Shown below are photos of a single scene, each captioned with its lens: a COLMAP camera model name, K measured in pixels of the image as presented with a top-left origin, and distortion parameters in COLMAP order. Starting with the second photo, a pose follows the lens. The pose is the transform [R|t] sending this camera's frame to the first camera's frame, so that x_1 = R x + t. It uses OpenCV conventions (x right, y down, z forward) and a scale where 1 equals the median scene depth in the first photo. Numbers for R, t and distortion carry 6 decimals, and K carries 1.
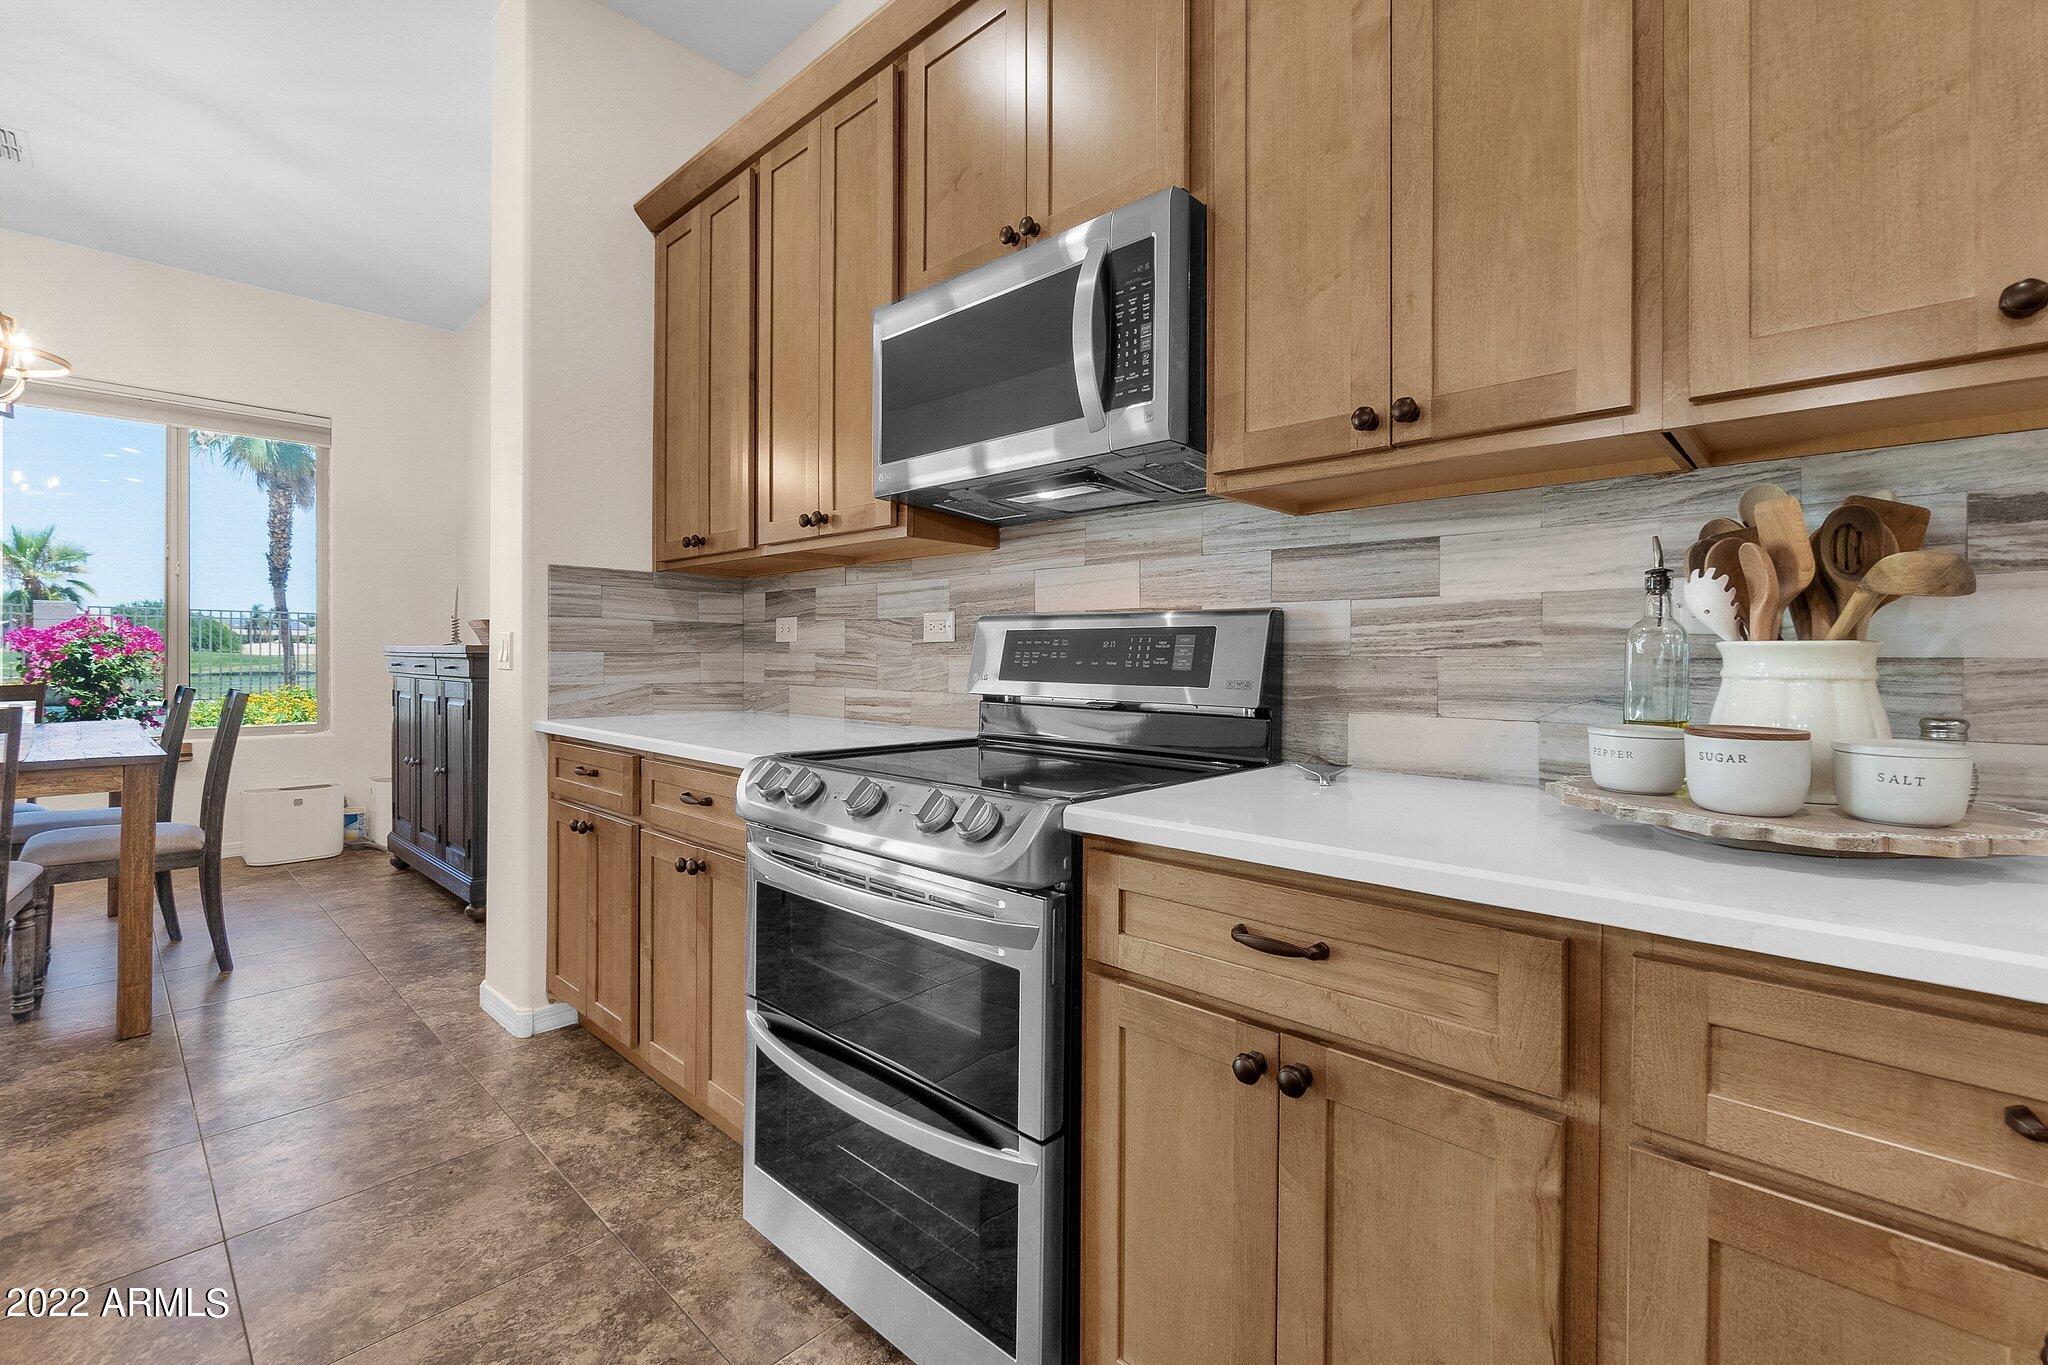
lens RADIAL K [[882.5, 0, 1040.5], [0, 882.5, 660.6], [0, 0, 1]] dist [-0.009572, 0.005041]
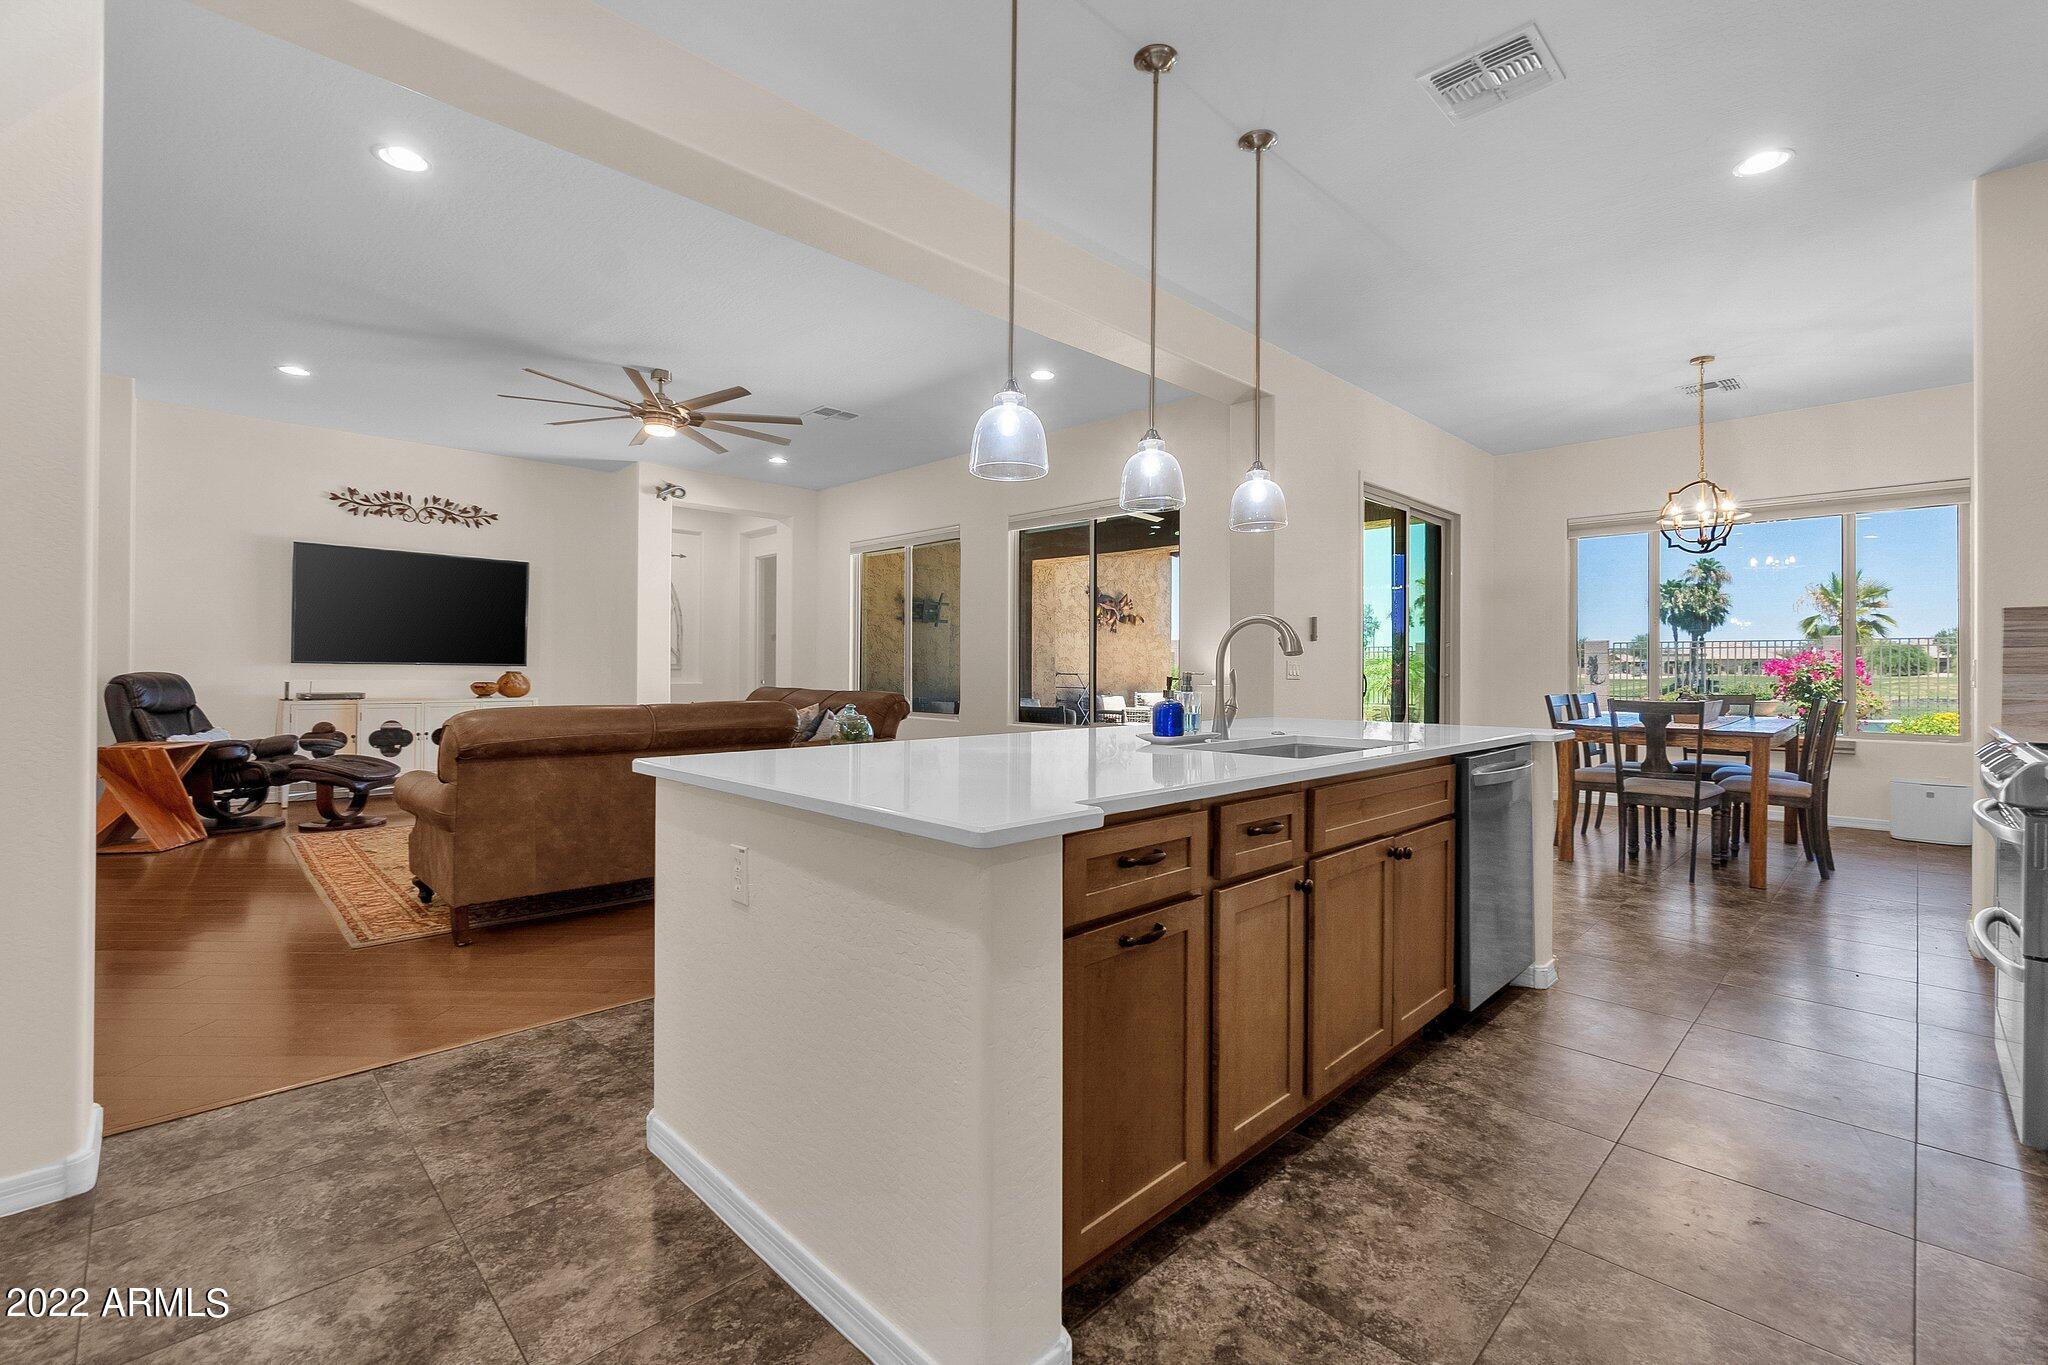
lens RADIAL K [[888.3, 0, 1040.2], [0, 888.3, 670.0], [0, 0, 1]] dist [-0.005799, 0.001073]
pose [[-0.036207, -0.006138, -0.999325, 1.041563], [-0.012540, 0.999905, -0.005687, 0.012092], [0.999266, 0.012326, -0.036281, -0.505181]]
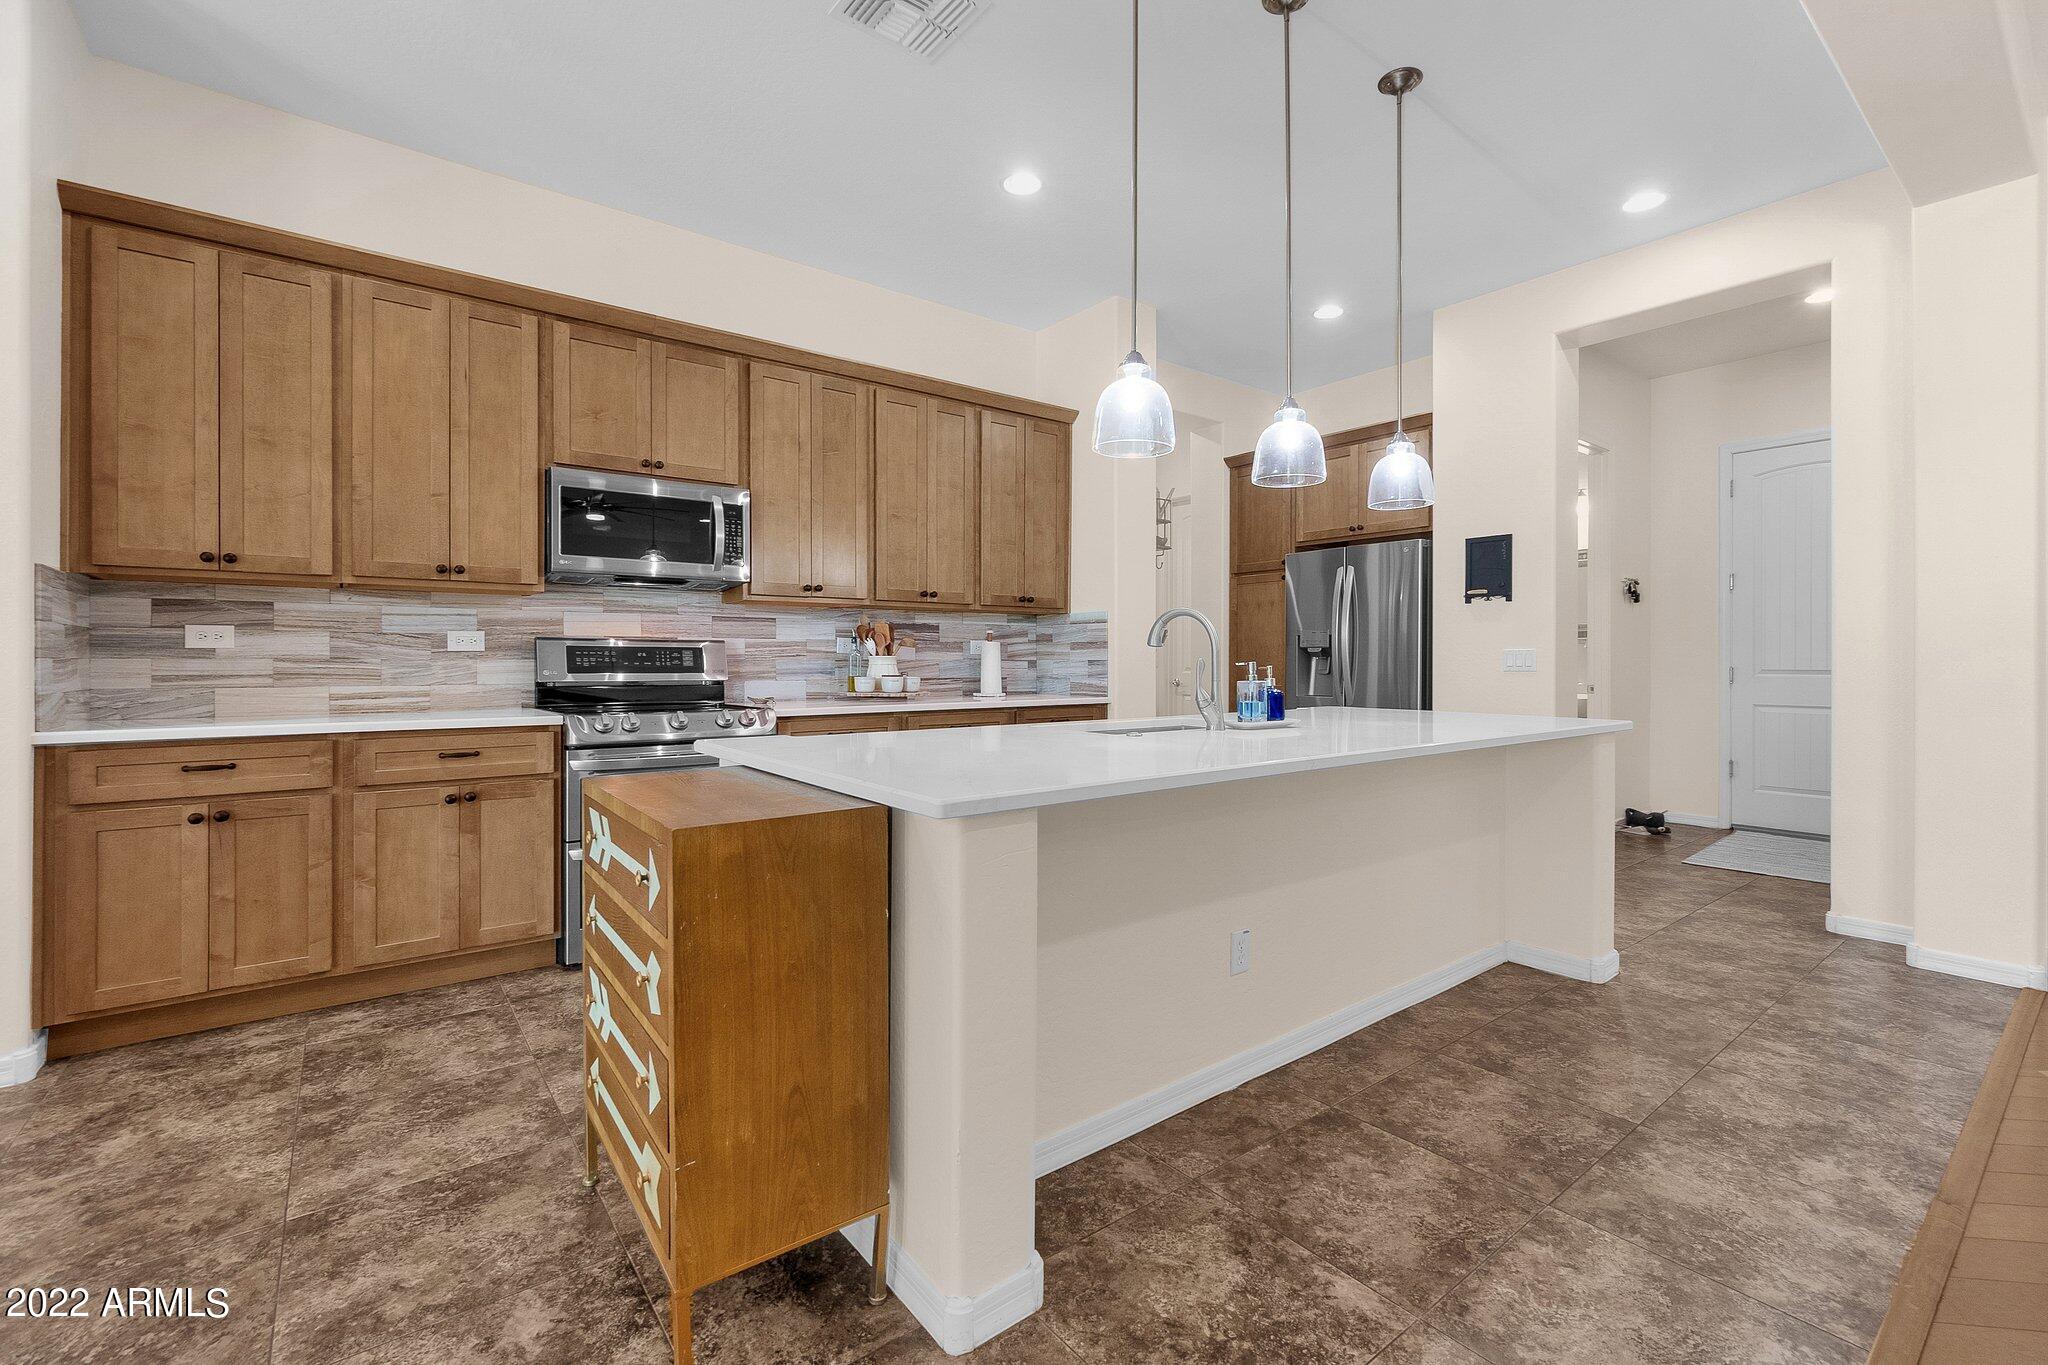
lens RADIAL K [[882.5, 0, 1040.5], [0, 882.5, 660.6], [0, 0, 1]] dist [-0.009572, 0.005041]
pose [[0.155912, -0.005882, 0.987753, -1.661037], [0.005957, 0.999970, 0.005015, -0.007680], [-0.987753, 0.005102, 0.155942, -0.228441]]
